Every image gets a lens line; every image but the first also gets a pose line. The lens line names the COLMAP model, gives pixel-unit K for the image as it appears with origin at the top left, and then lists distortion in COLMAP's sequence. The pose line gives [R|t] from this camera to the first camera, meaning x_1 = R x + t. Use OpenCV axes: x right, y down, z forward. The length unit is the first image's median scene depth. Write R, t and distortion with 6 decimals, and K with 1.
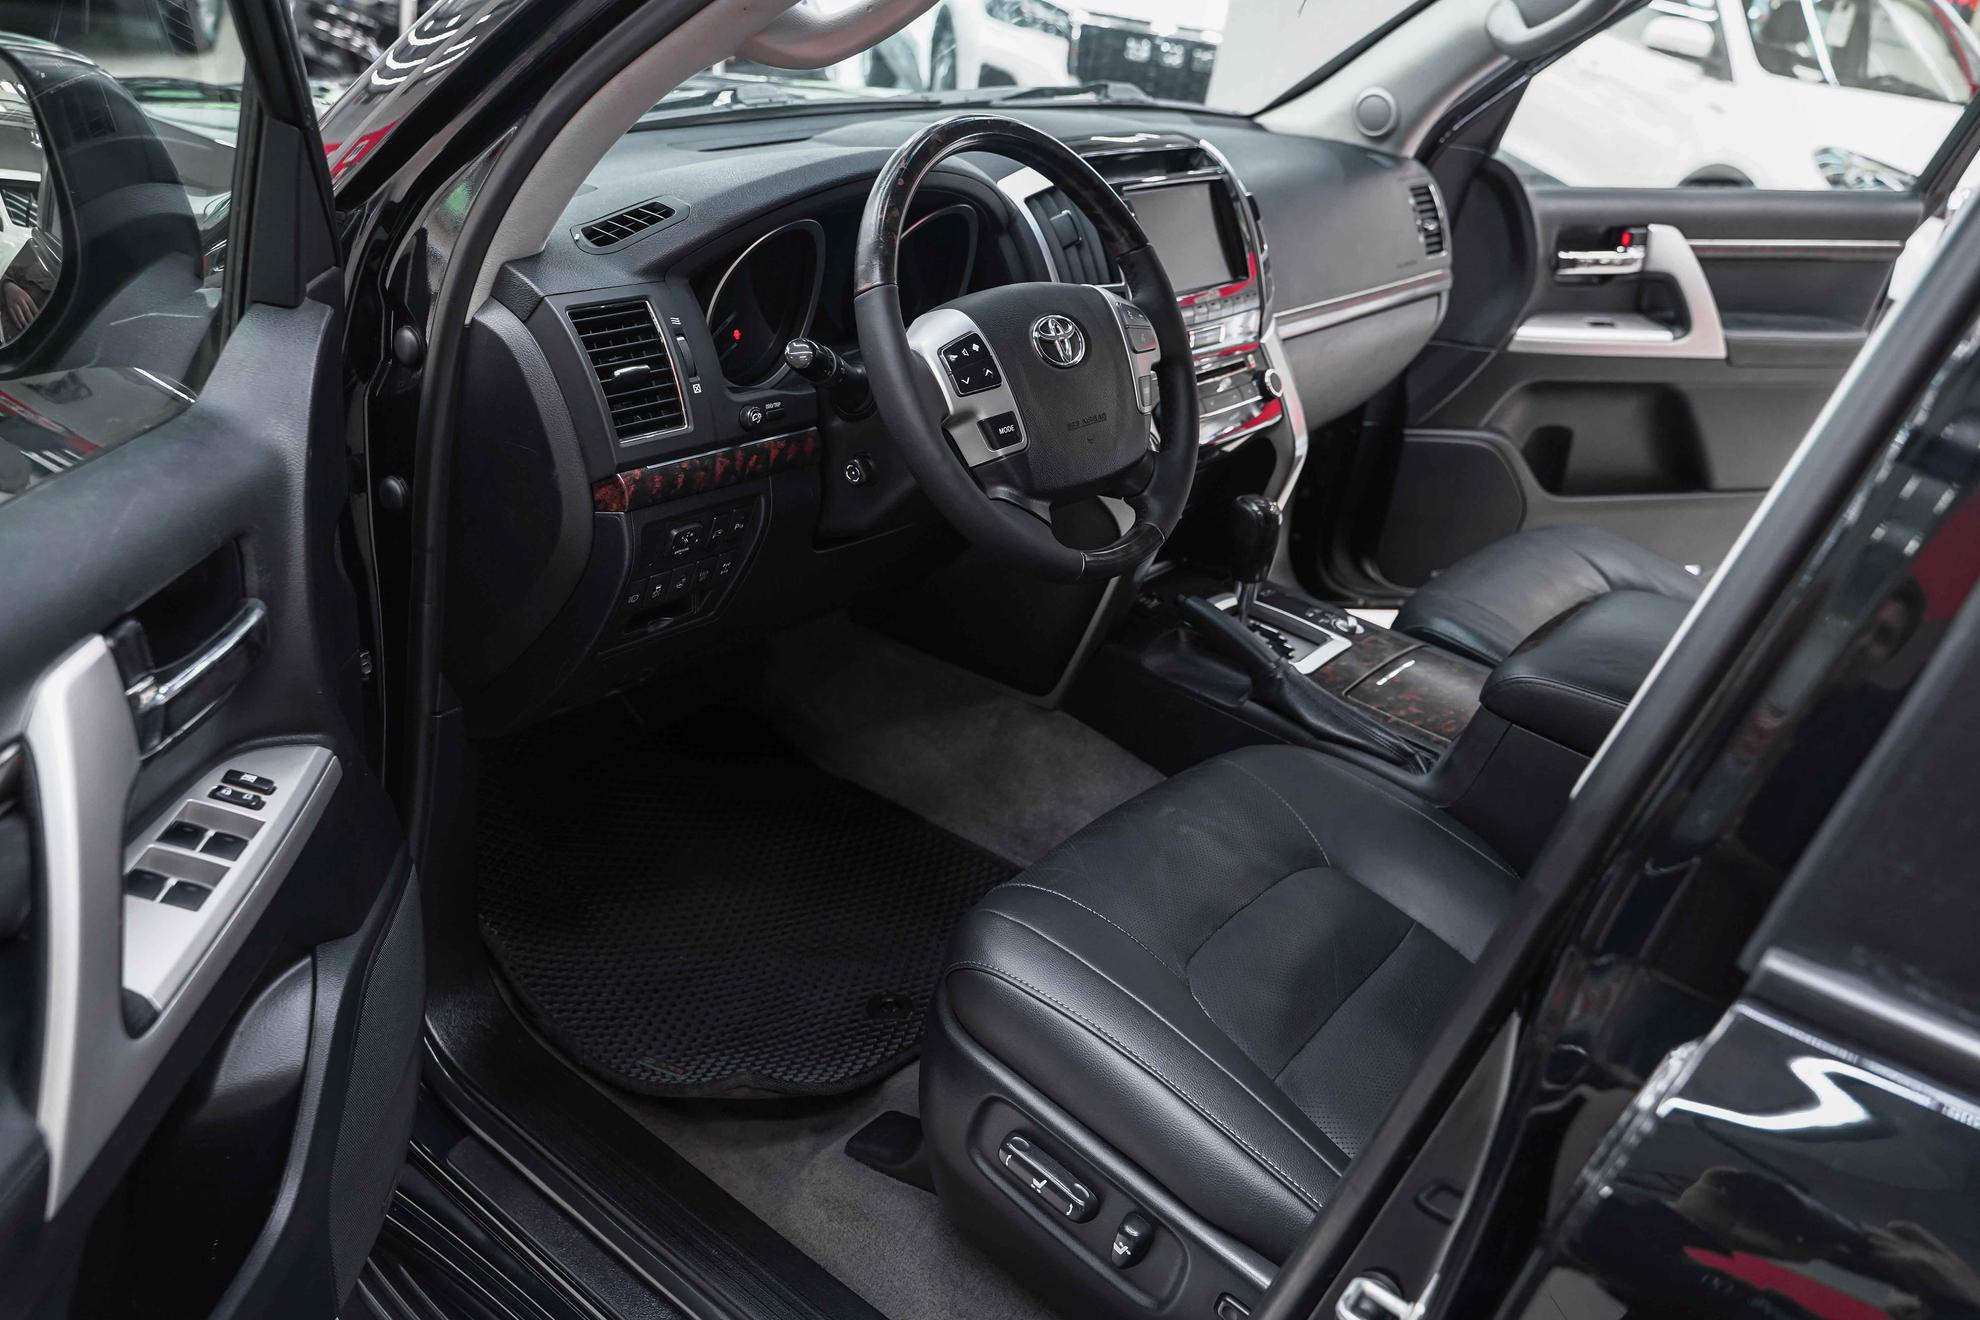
lens RADIAL K [[1638.2, 0, 990.0], [0, 1638.2, 660.0], [0, 0, 1]] dist [-0.004523, -0.002680]
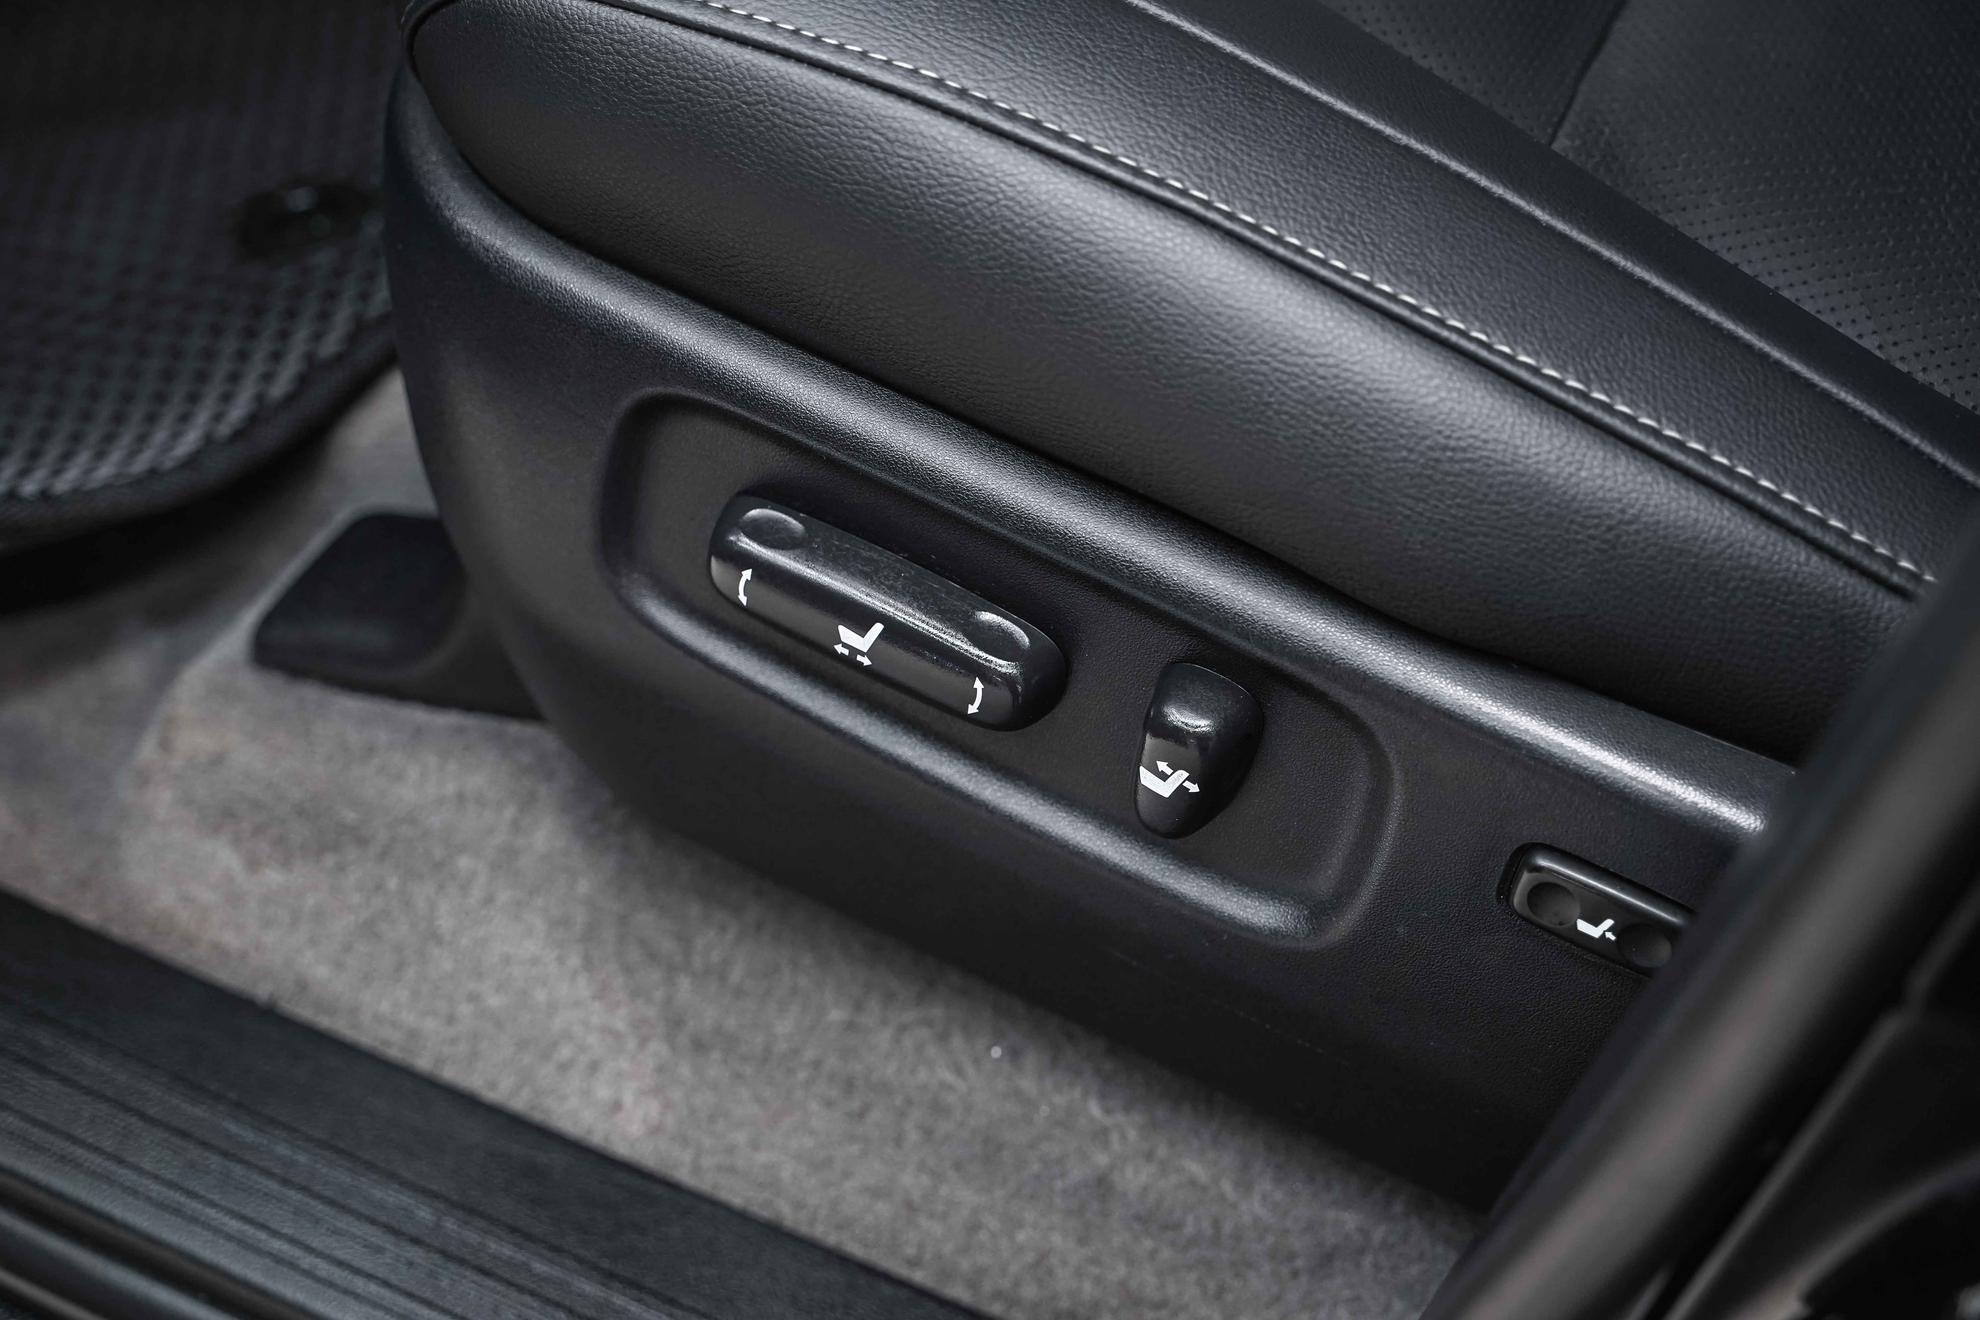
lens RADIAL K [[3357.0, 0, 990.0], [0, 3357.0, 660.0], [0, 0, 1]] dist [-0.062351, 0.069043]
pose [[0.972971, -0.219001, 0.073259, 0.006189], [0.181834, 0.922104, 0.341556, 0.103517], [-0.142353, -0.319003, 0.937002, 0.370050]]
